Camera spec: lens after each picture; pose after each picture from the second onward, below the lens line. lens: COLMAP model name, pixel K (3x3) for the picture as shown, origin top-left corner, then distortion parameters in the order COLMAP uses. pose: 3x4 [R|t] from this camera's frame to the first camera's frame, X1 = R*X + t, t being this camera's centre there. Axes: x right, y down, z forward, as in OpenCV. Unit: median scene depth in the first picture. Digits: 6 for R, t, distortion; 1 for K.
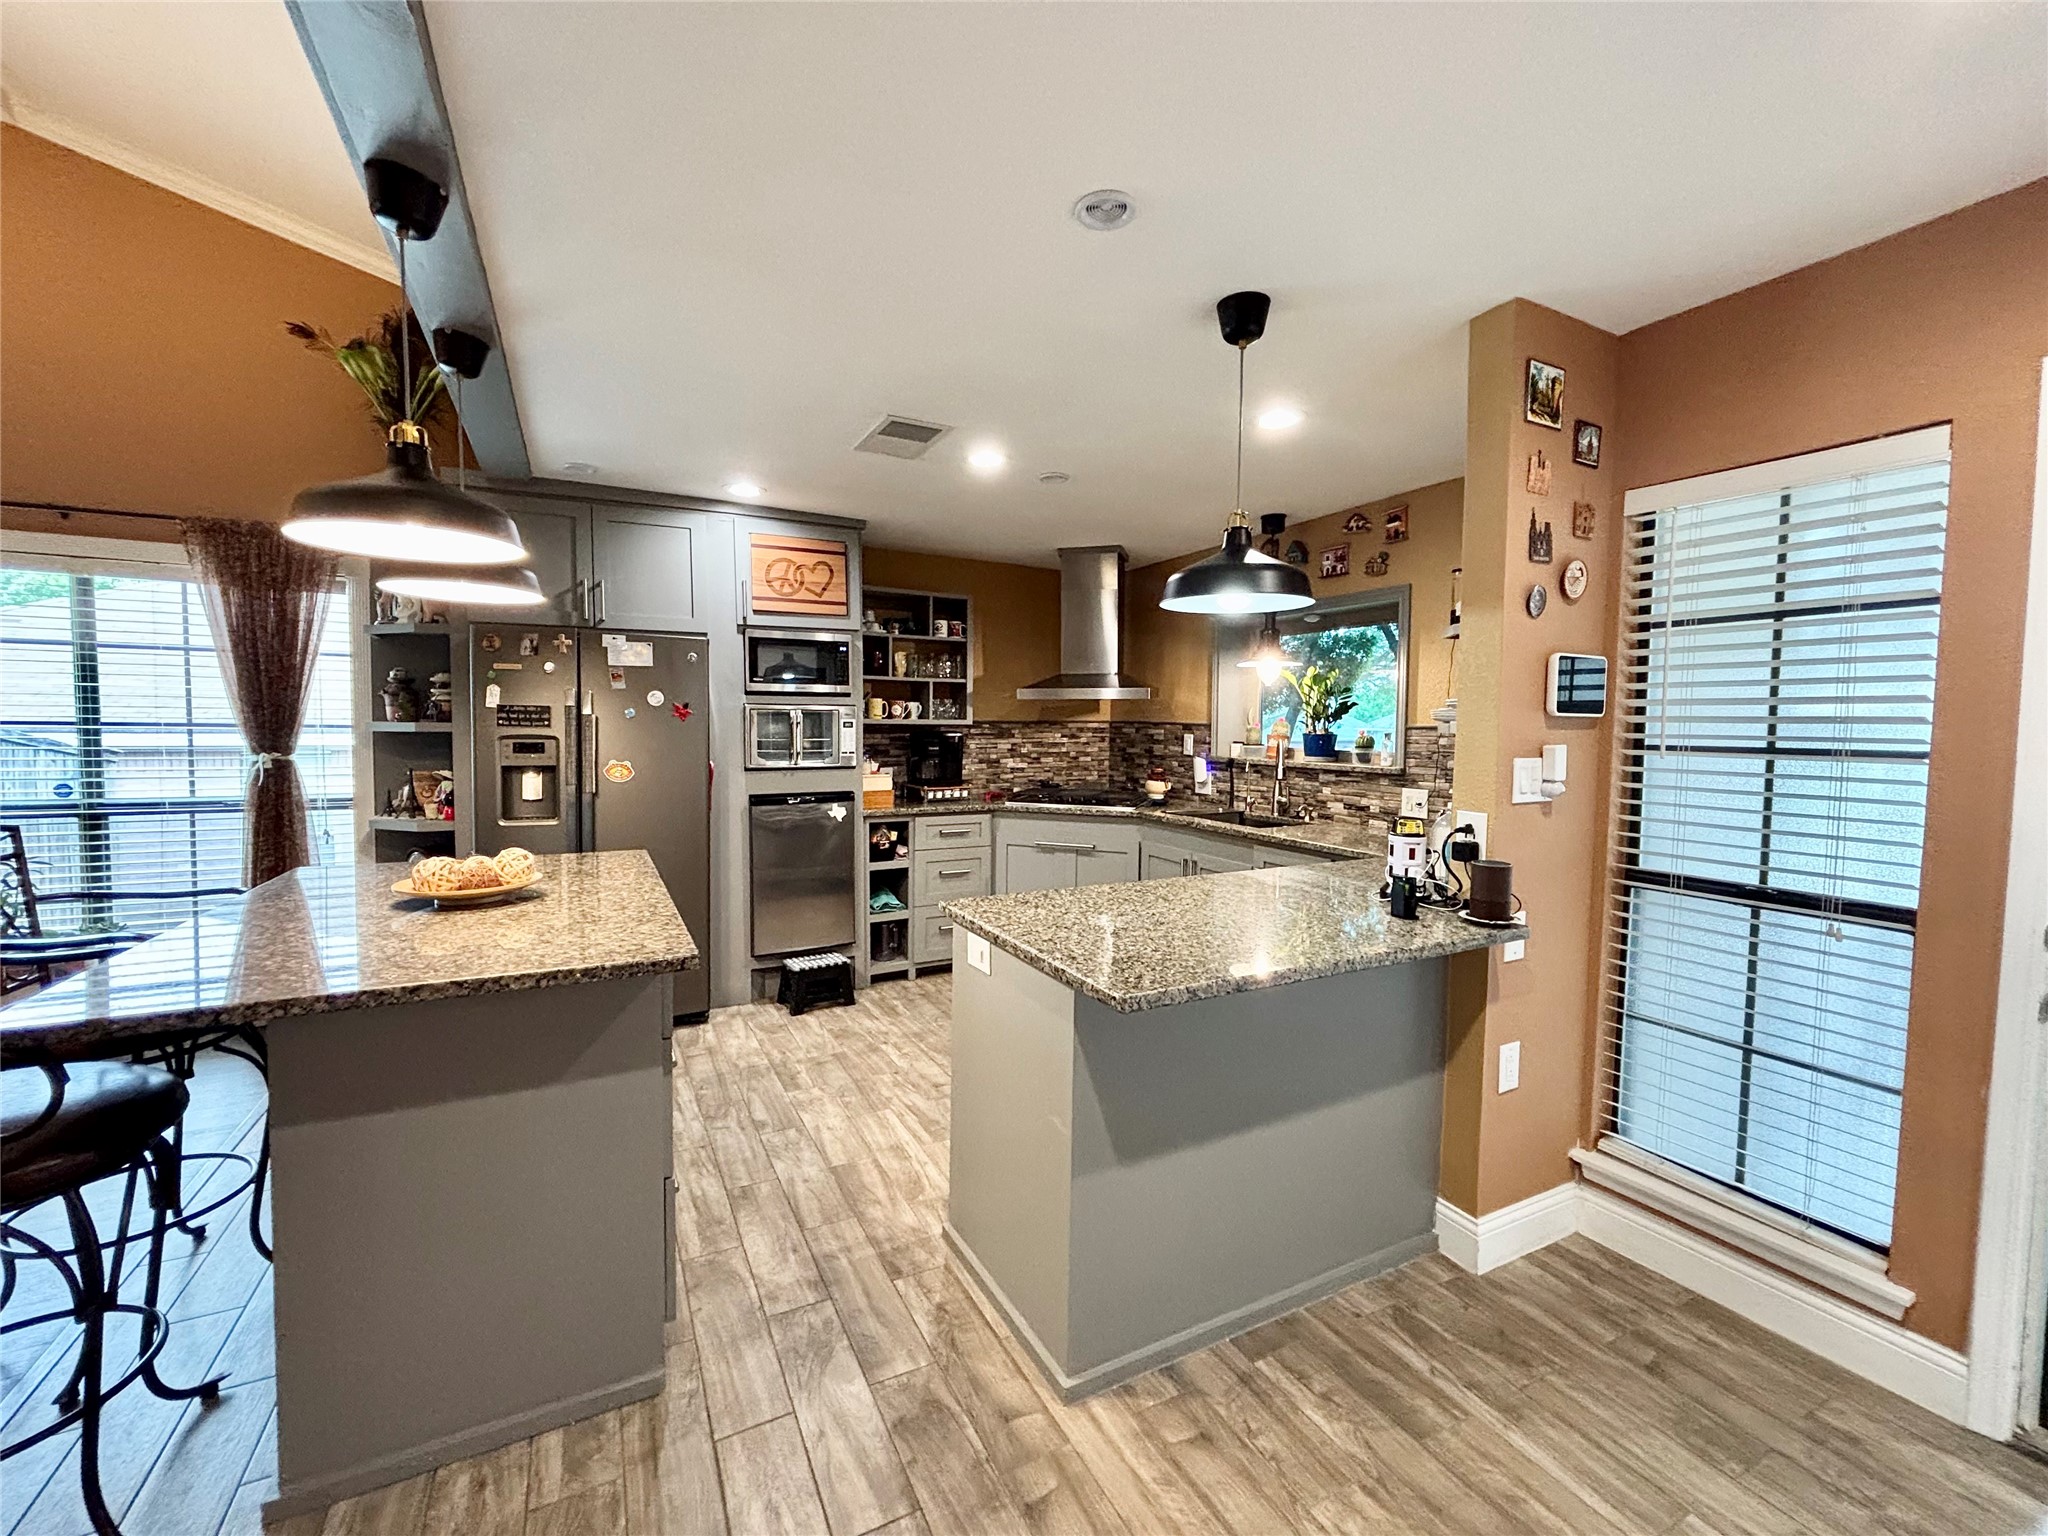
lens RADIAL K [[832.6, 0, 1019.1], [0, 832.6, 769.2], [0, 0, 1]] dist [0.001721, -0.000829]
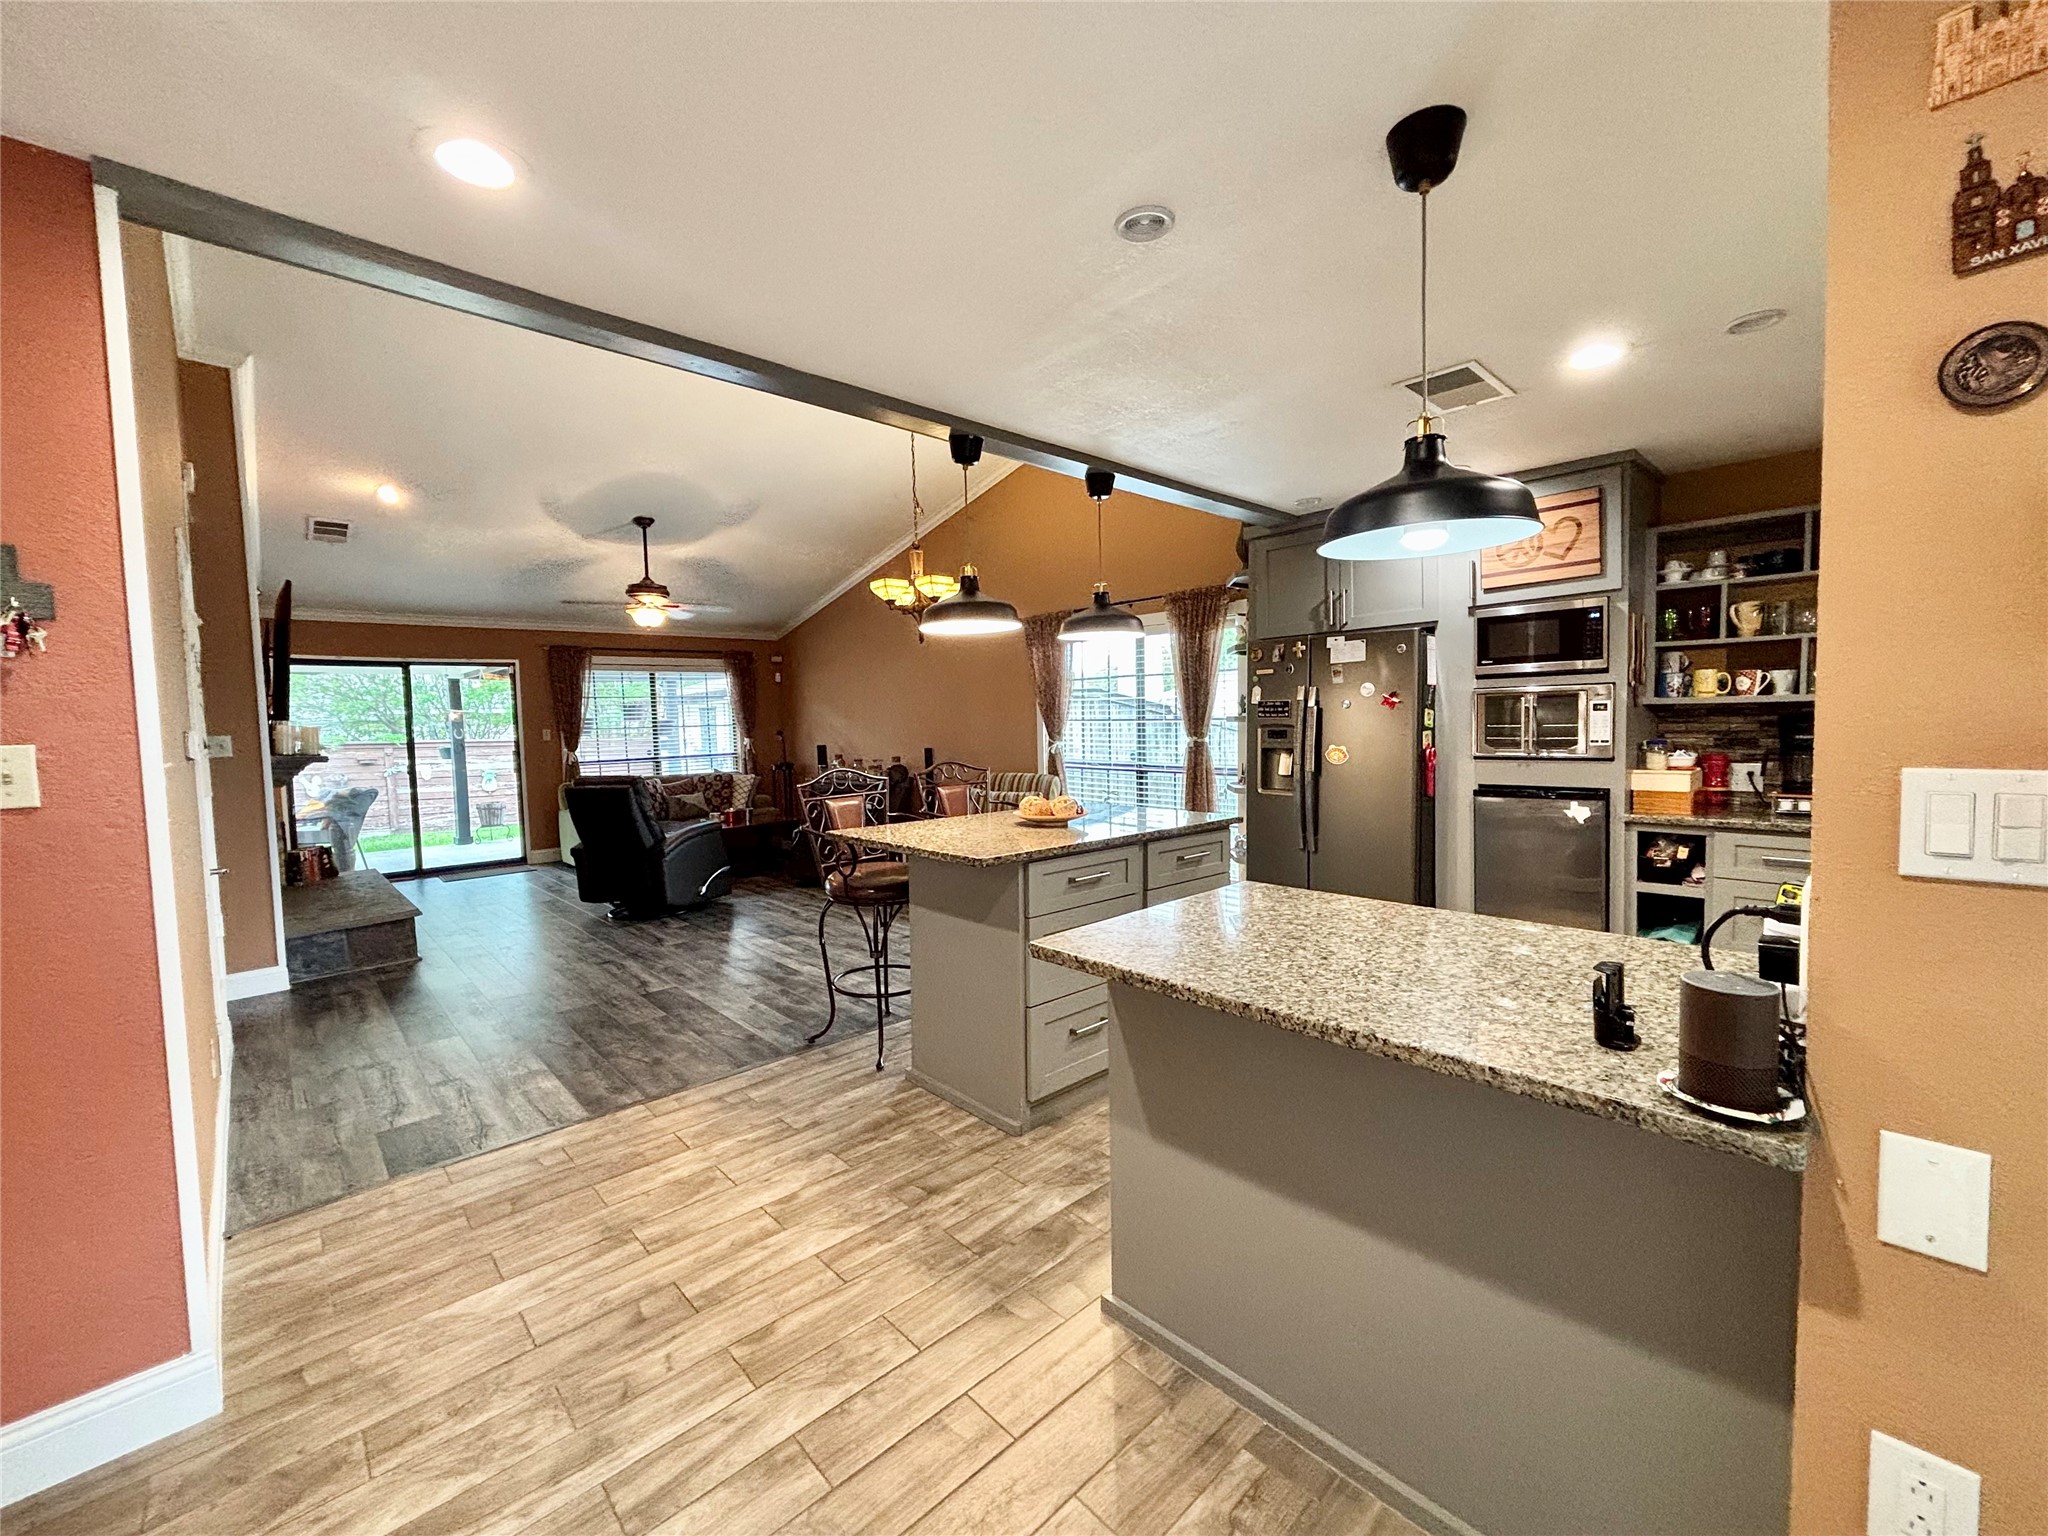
lens RADIAL K [[832.6, 0, 1019.1], [0, 832.6, 769.2], [0, 0, 1]] dist [0.001721, -0.000829]
pose [[0.266469, 0.044788, -0.962802, 0.477390], [-0.026513, 0.998882, 0.039129, -0.010129], [0.963479, 0.015100, 0.267358, 0.248695]]
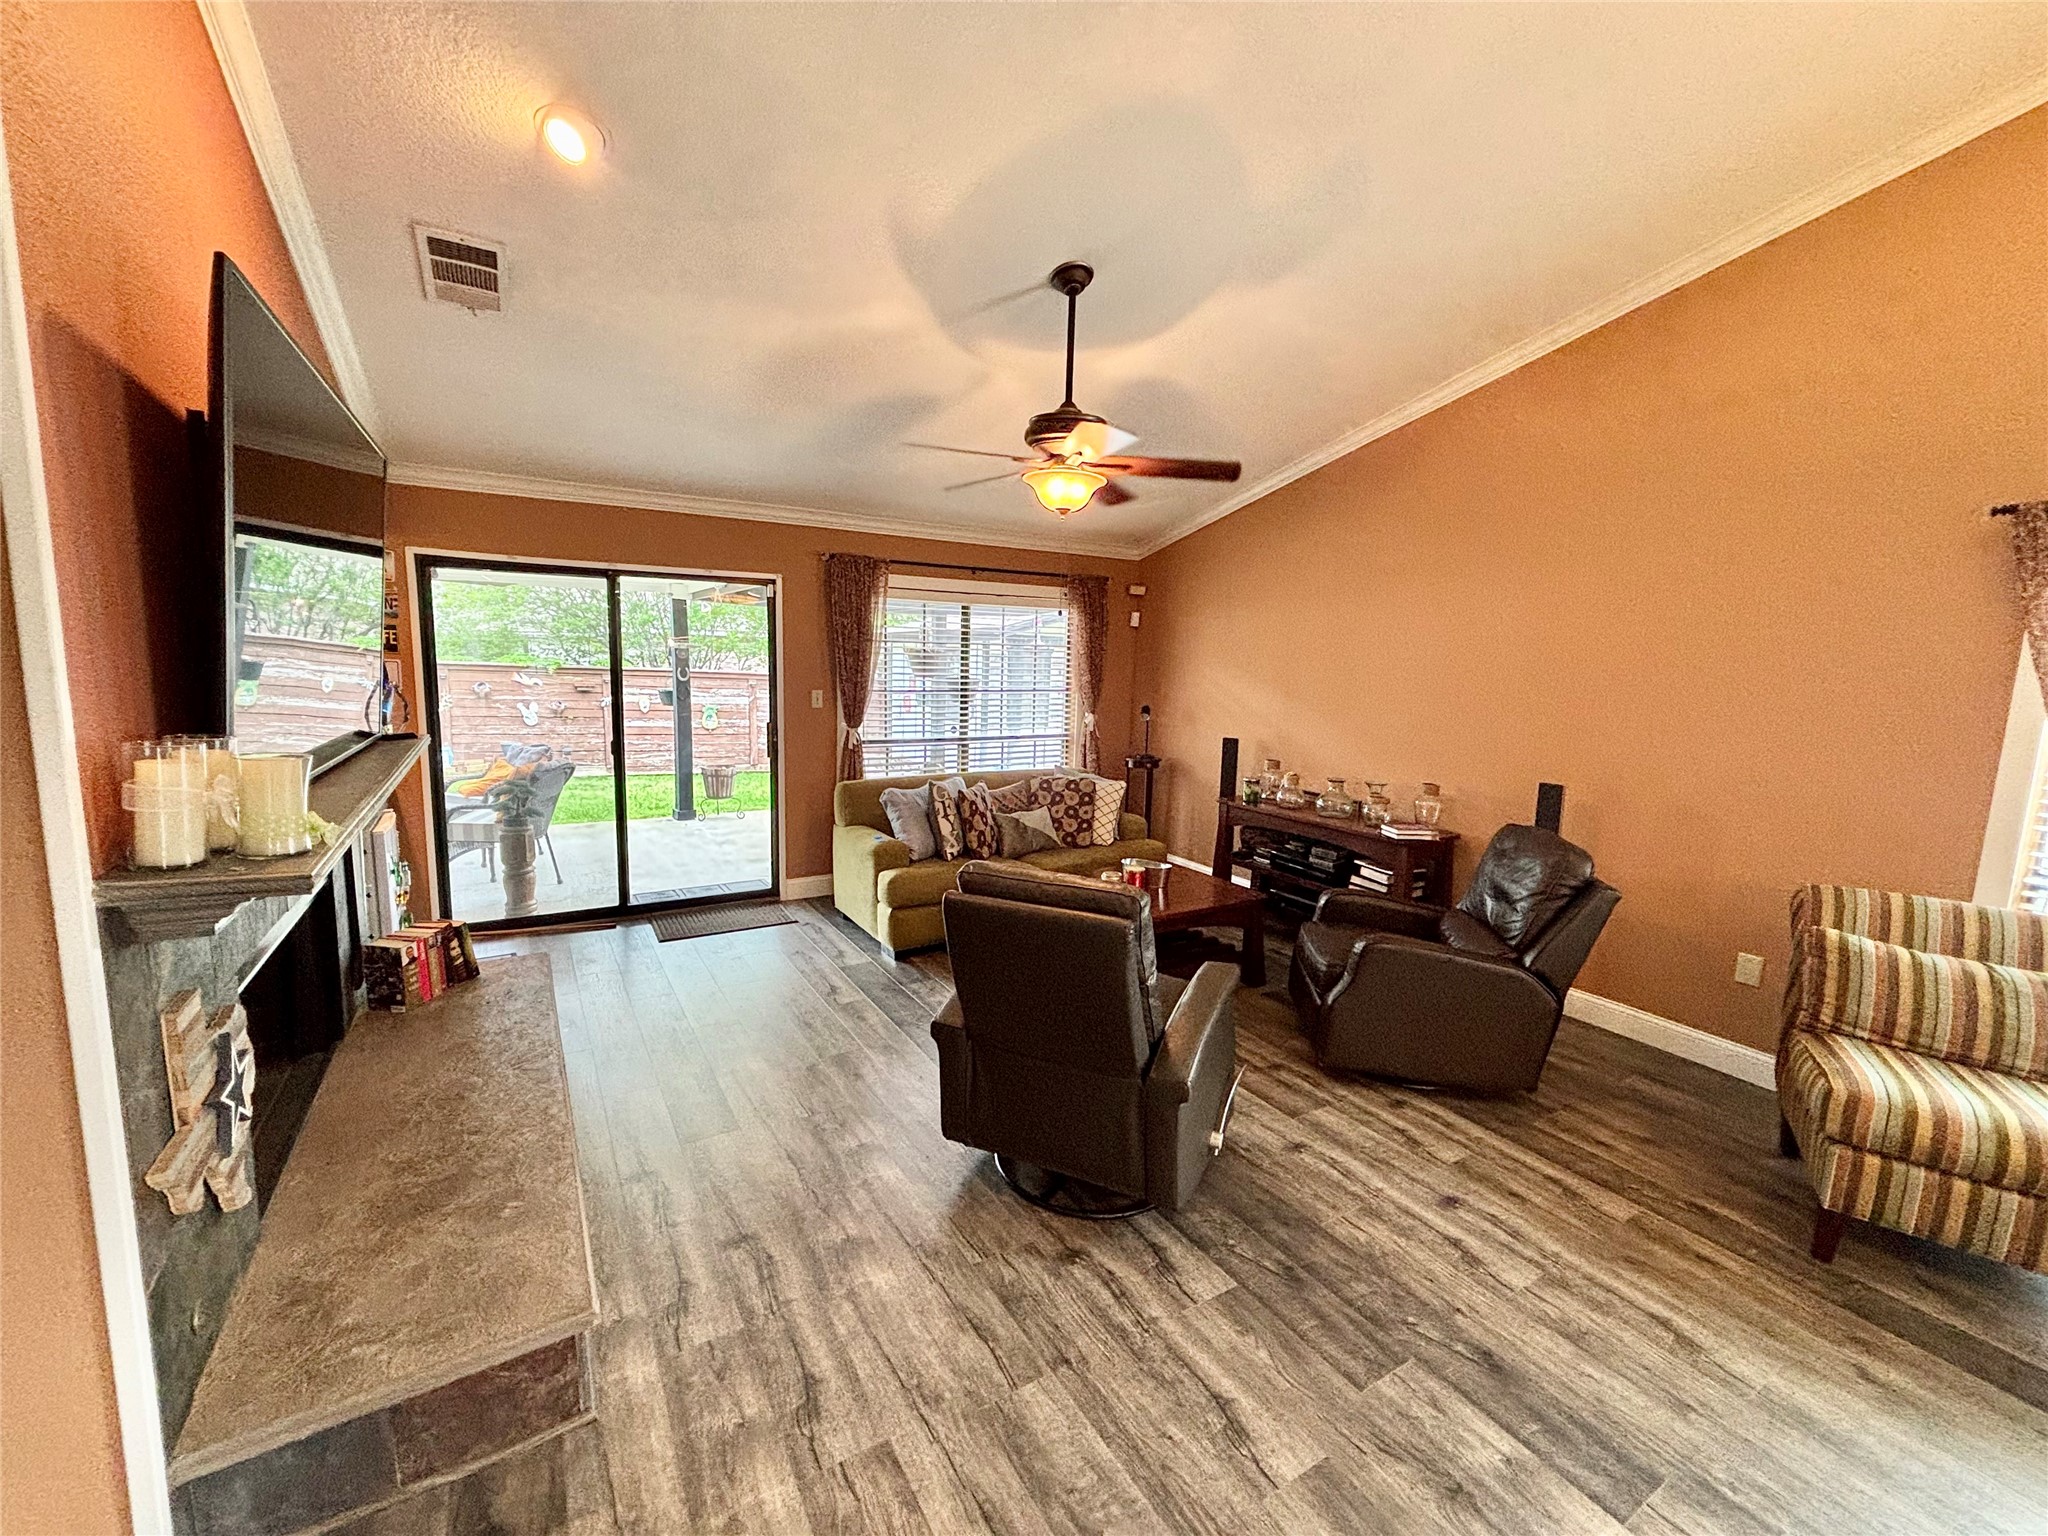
lens RADIAL K [[832.6, 0, 1019.1], [0, 832.6, 769.2], [0, 0, 1]] dist [0.001721, -0.000829]
pose [[0.066674, 0.128523, -0.989463, -0.584288], [-0.085934, 0.988724, 0.122636, -0.062945], [0.994067, 0.076852, 0.076967, -0.129353]]
